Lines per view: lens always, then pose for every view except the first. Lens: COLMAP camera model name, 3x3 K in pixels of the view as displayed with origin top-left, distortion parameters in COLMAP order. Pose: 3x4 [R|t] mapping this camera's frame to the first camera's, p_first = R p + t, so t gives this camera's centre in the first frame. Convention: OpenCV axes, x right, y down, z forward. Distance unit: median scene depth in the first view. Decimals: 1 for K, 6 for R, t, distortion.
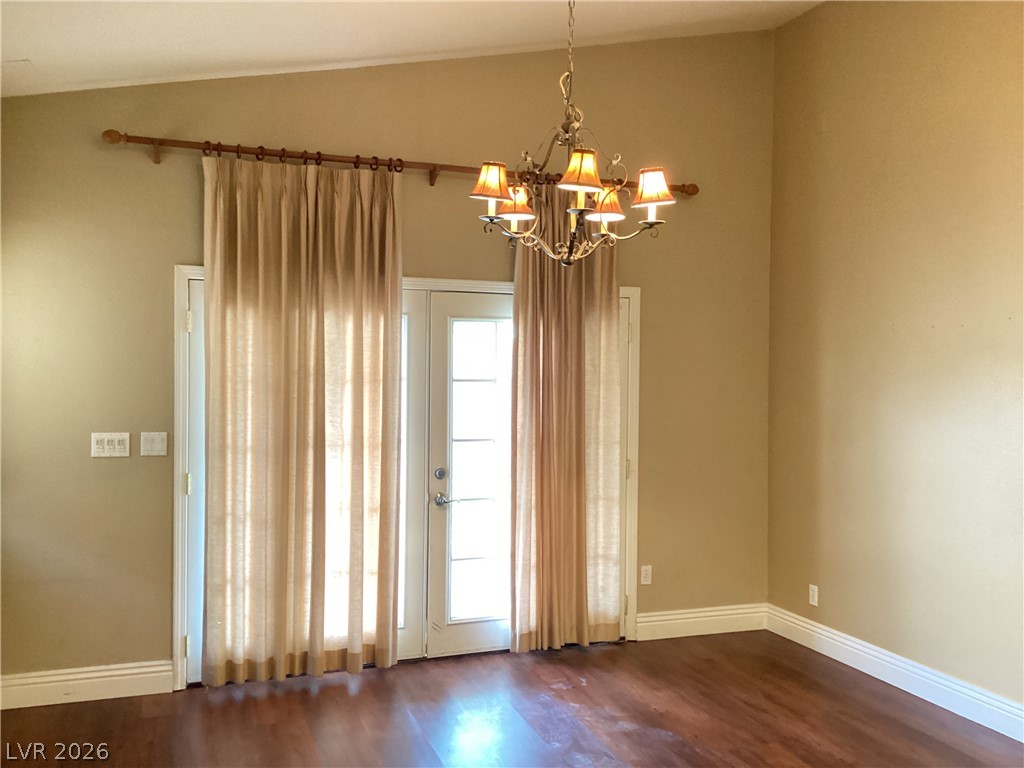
lens RADIAL K [[914.5, 0, 522.5], [0, 914.5, 387.7], [0, 0, 1]] dist [0.094197, -0.151747]
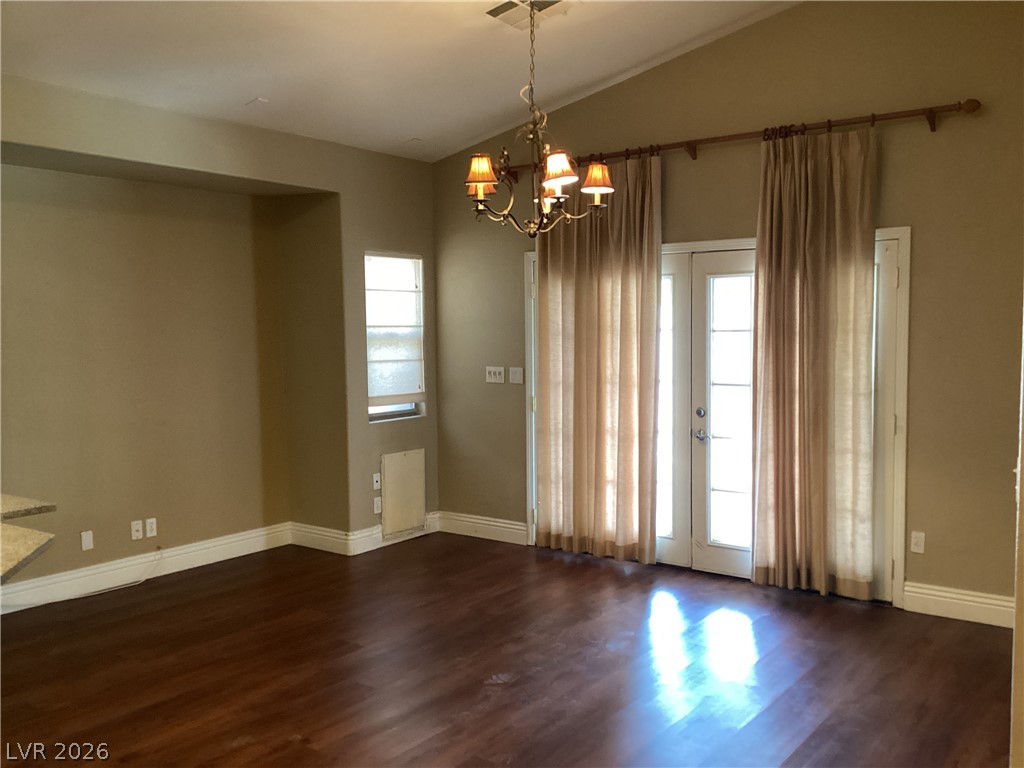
lens RADIAL K [[914.5, 0, 514.2], [0, 914.5, 388.1], [0, 0, 1]] dist [0.094197, -0.151747]
pose [[0.550244, 0.042842, -0.833904, 0.759126], [-0.007755, 0.998902, 0.046202, 0.012463], [0.834968, -0.018955, 0.549972, 0.181591]]
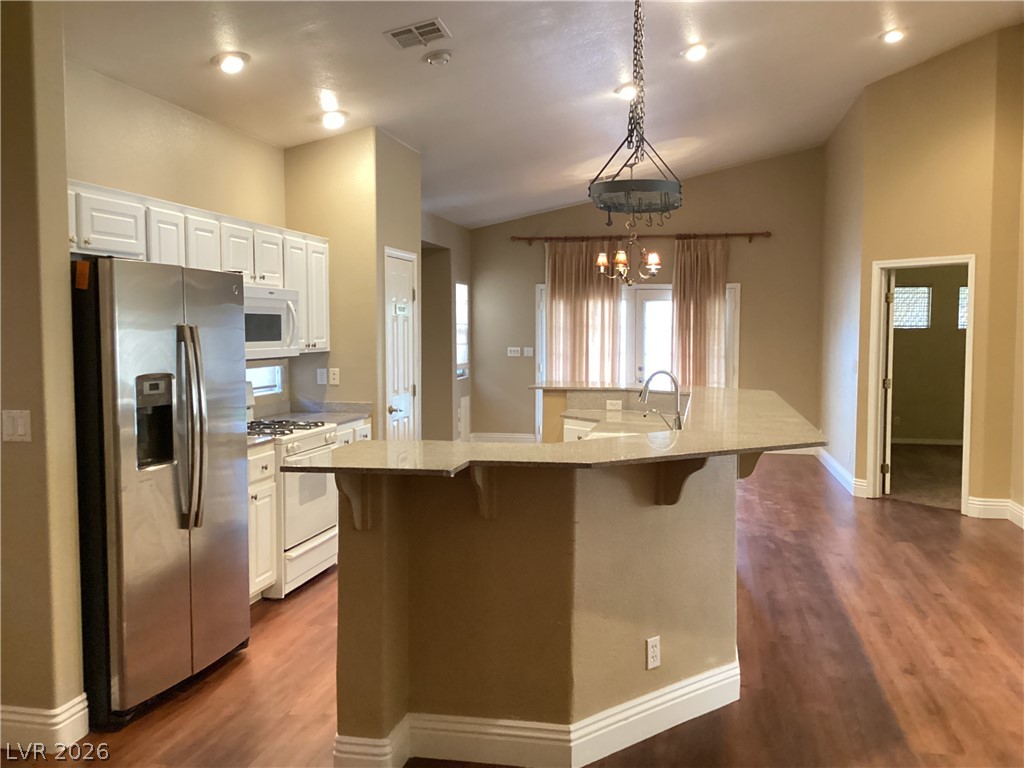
lens RADIAL K [[914.5, 0, 515.0], [0, 914.5, 383.8], [0, 0, 1]] dist [0.094197, -0.151747]
pose [[0.848526, 0.027459, -0.528441, 0.889877], [-0.005845, 0.999078, 0.042529, 0.037061], [0.529122, -0.032998, 0.847904, -1.160040]]
